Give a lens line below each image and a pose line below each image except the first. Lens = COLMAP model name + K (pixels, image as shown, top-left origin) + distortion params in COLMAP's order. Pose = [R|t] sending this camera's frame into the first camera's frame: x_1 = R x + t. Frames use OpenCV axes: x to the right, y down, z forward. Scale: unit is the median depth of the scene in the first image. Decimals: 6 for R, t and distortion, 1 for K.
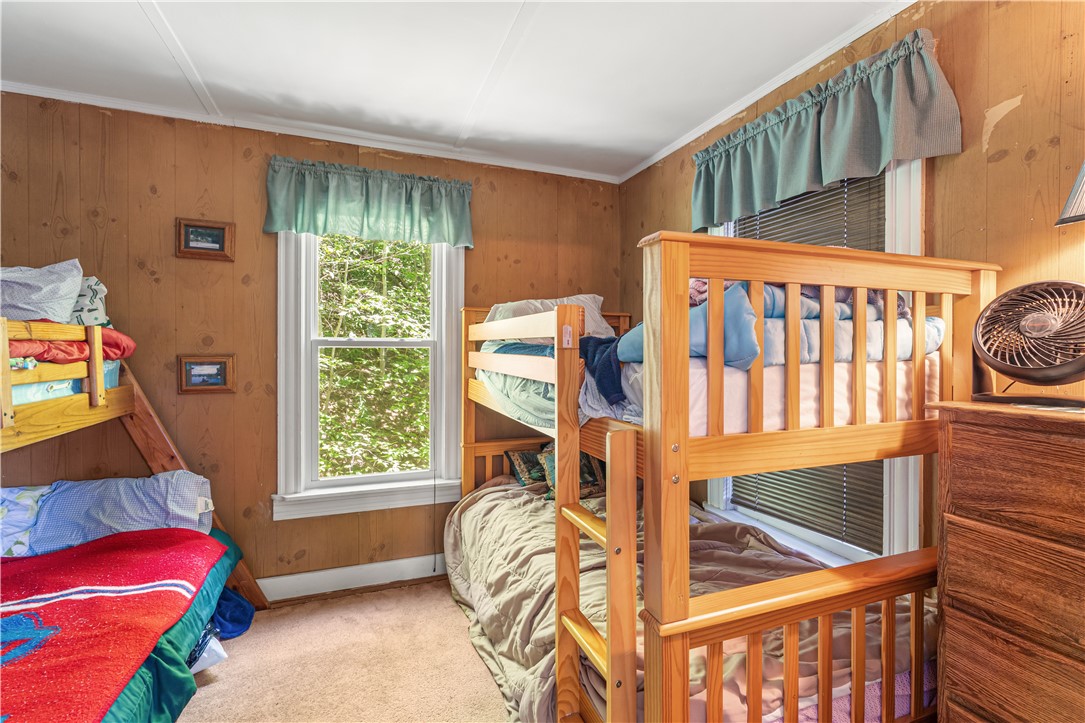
lens RADIAL K [[488.4, 0, 547.8], [0, 488.4, 354.9], [0, 0, 1]] dist [-0.003225, -0.000716]
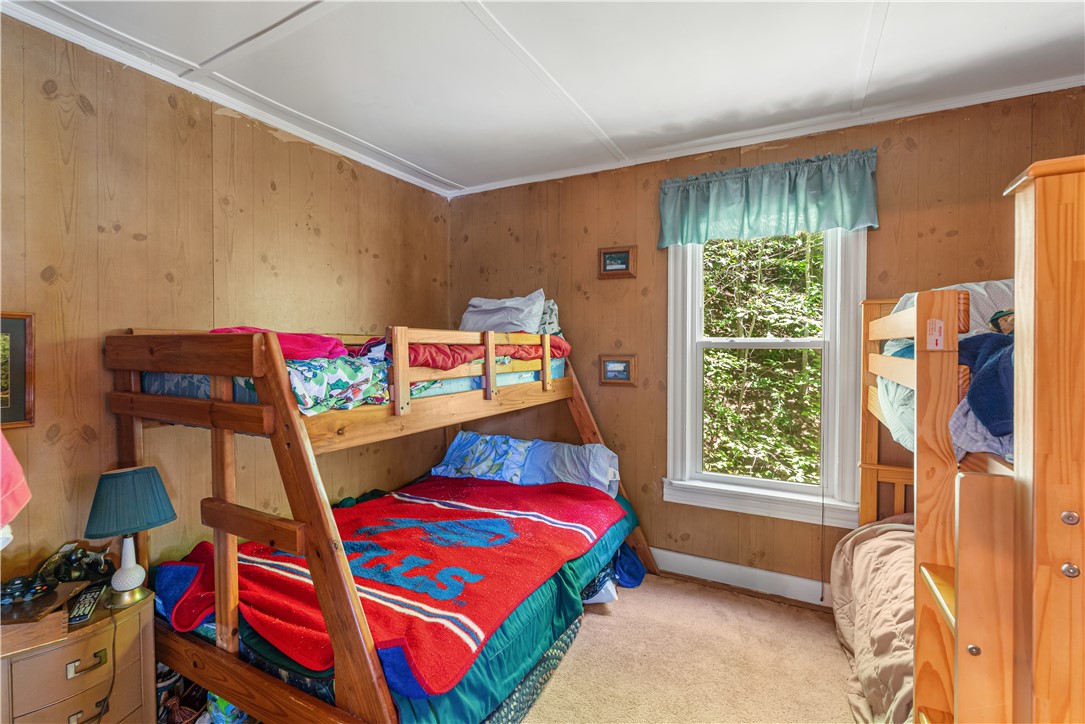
lens RADIAL K [[488.4, 0, 548.2], [0, 488.4, 358.6], [0, 0, 1]] dist [-0.003225, -0.000716]
pose [[0.646229, 0.013744, -0.763020, 0.139077], [-0.008061, 0.999905, 0.011183, -0.003361], [0.763101, -0.001076, 0.646278, 0.057451]]
